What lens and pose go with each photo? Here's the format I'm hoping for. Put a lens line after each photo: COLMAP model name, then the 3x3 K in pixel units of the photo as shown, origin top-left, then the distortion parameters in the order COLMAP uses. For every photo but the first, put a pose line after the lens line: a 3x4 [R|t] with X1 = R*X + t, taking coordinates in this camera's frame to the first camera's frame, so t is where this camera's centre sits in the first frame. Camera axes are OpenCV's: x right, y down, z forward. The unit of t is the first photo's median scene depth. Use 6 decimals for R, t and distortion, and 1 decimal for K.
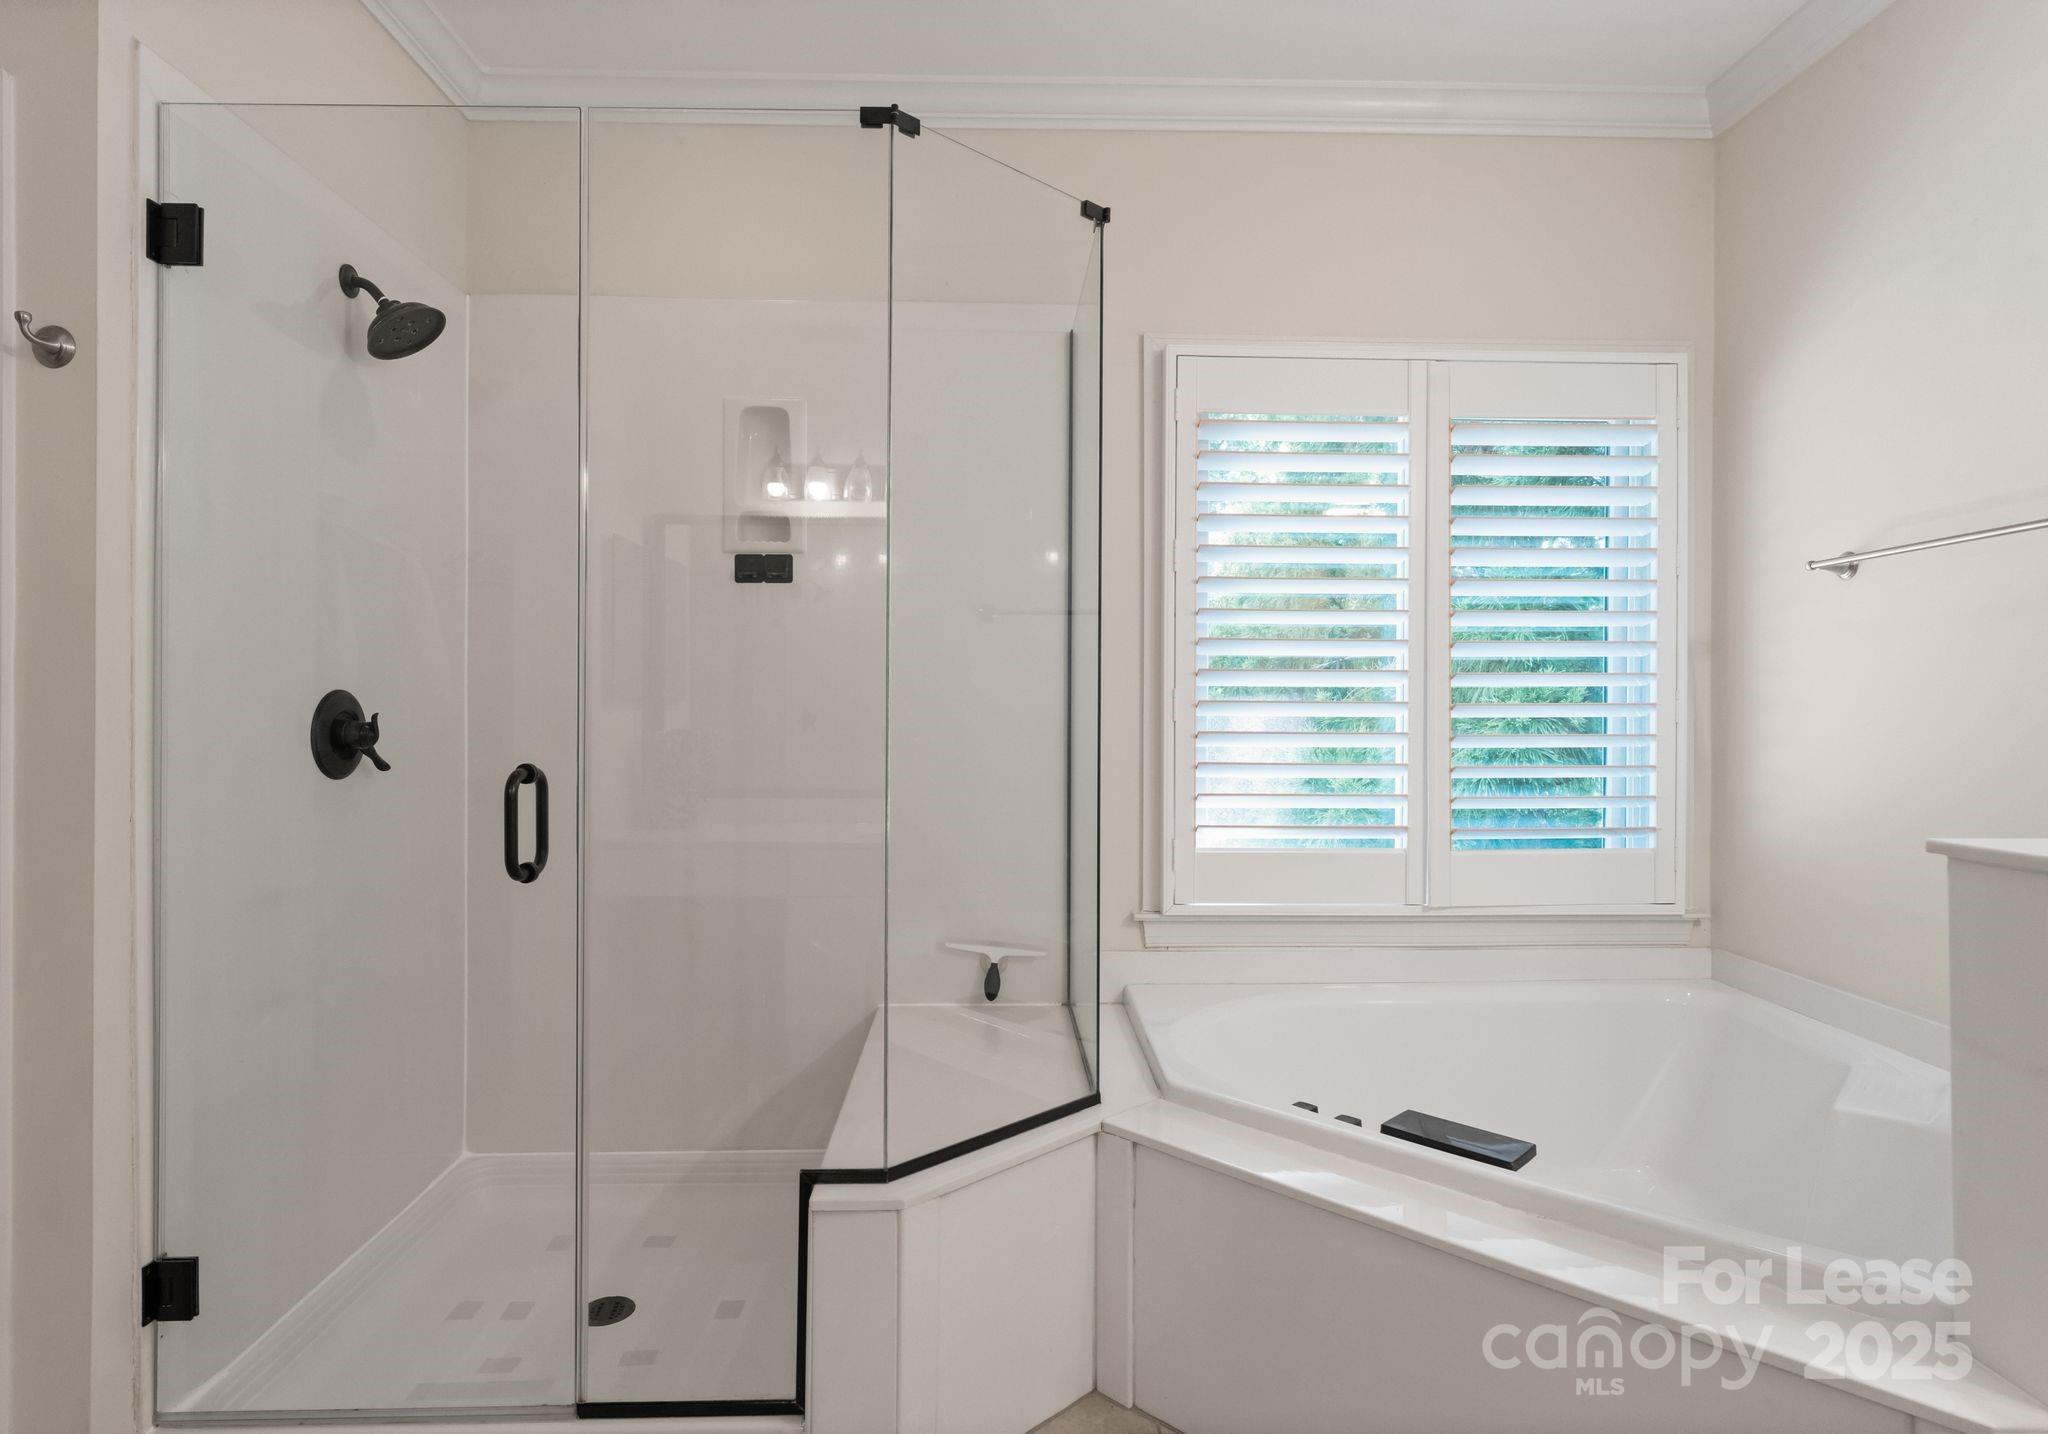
lens RADIAL K [[1092.3, 0, 1023.4], [0, 1092.3, 712.1], [0, 0, 1]] dist [0.000794, -0.001765]
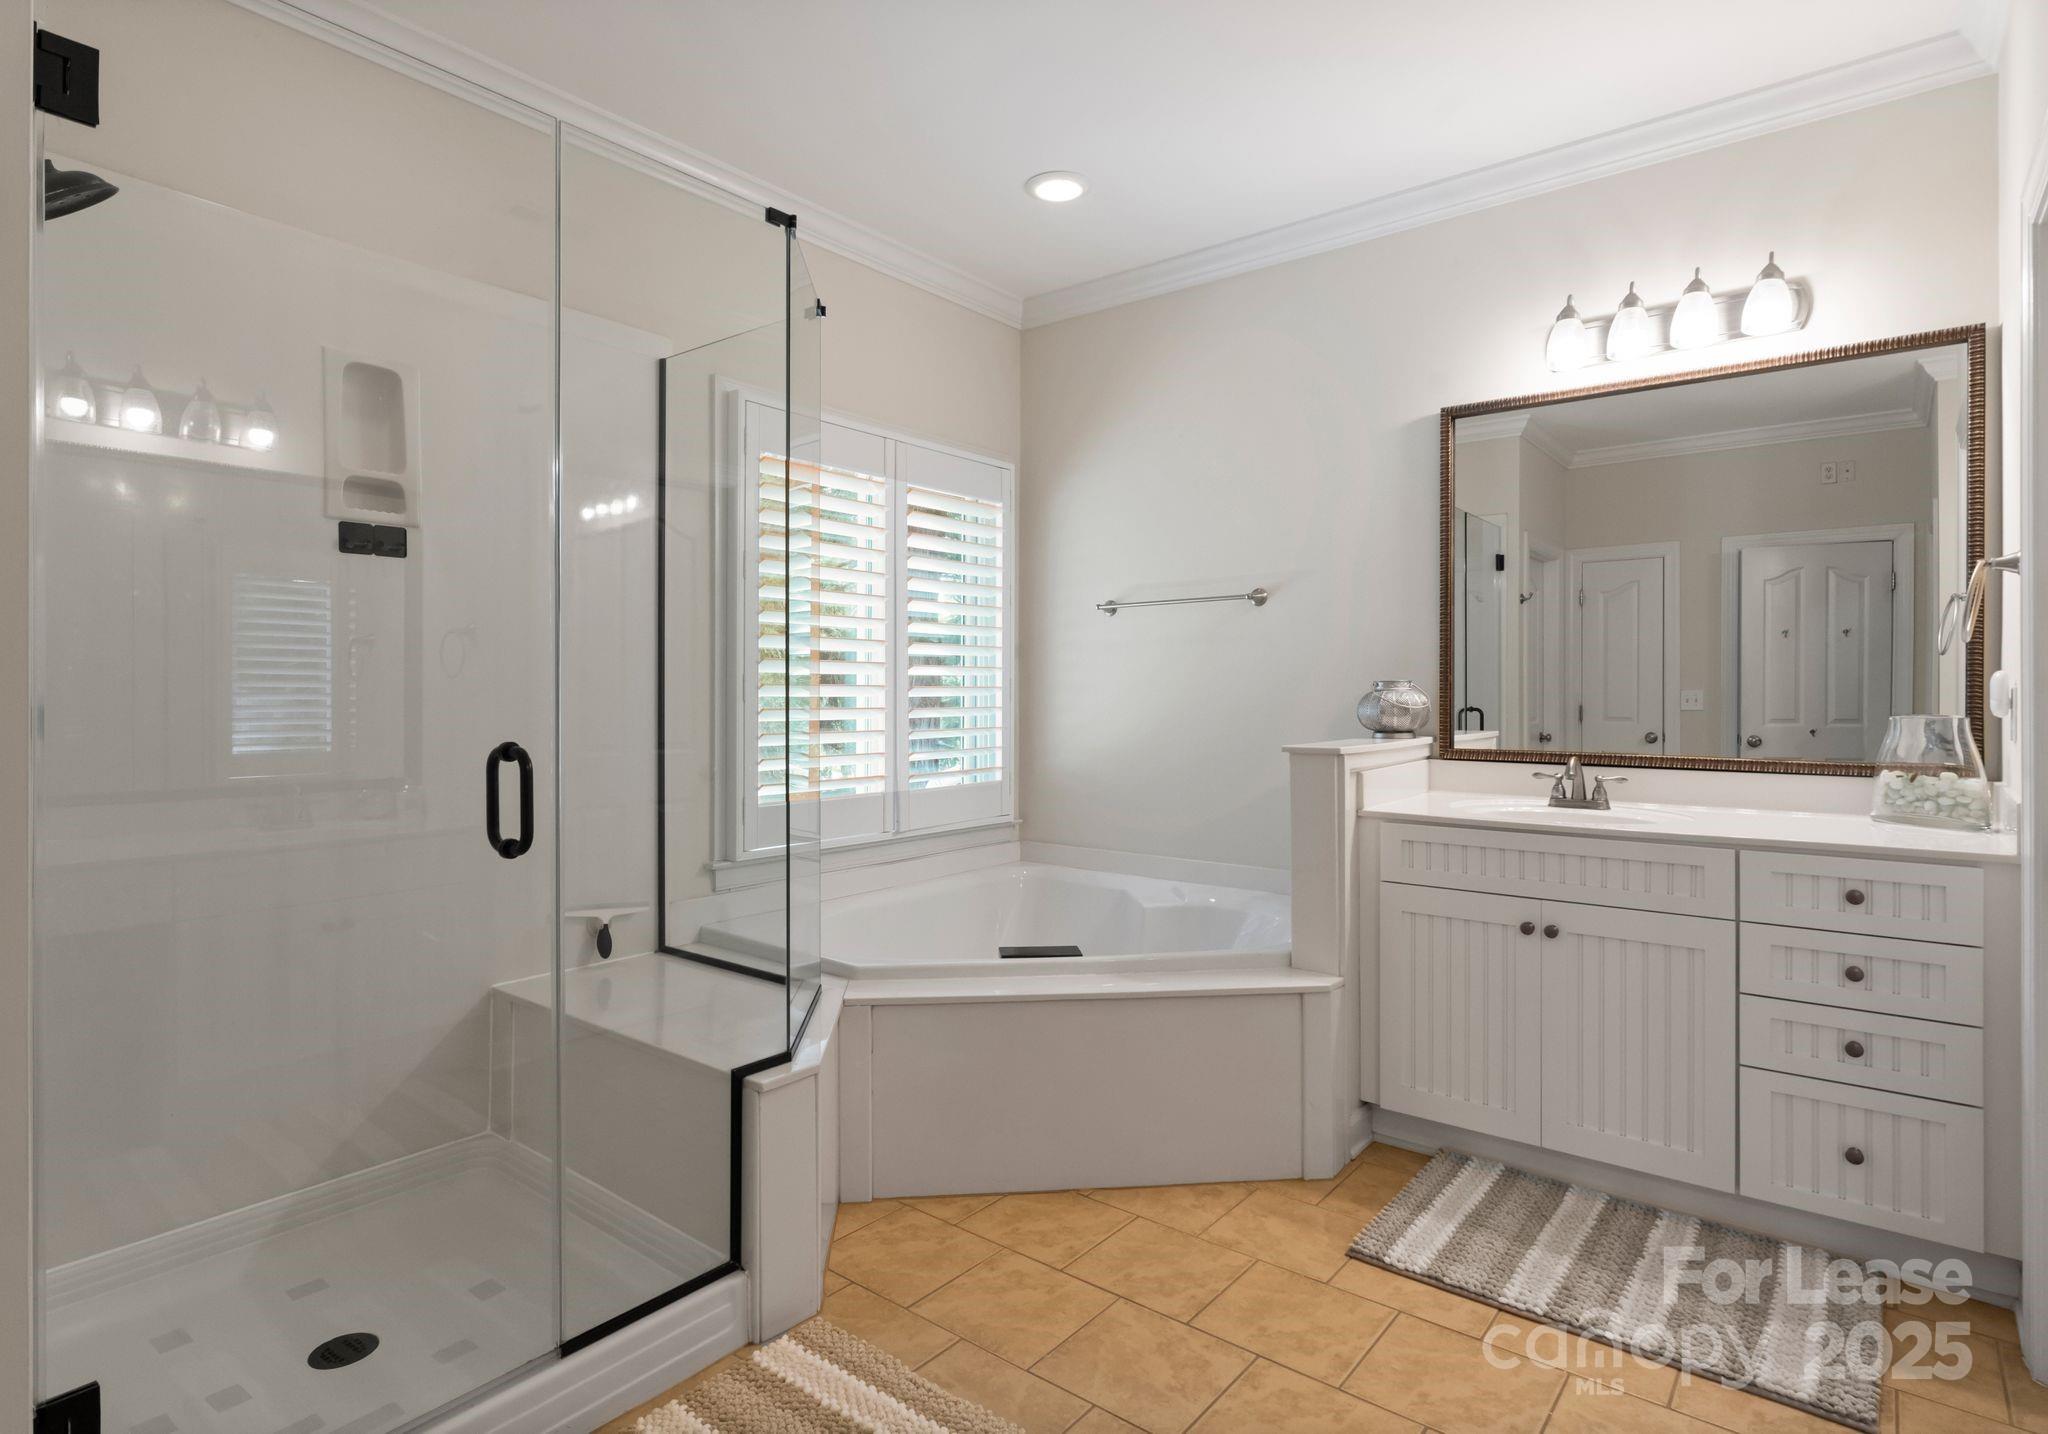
lens RADIAL K [[1092.3, 0, 1017.3], [0, 1092.3, 703.0], [0, 0, 1]] dist [0.000794, -0.001765]
pose [[0.640567, -0.009405, 0.767845, -0.599441], [0.005141, 0.999955, 0.007959, 0.003029], [-0.767885, -0.001151, 0.640587, -0.011995]]
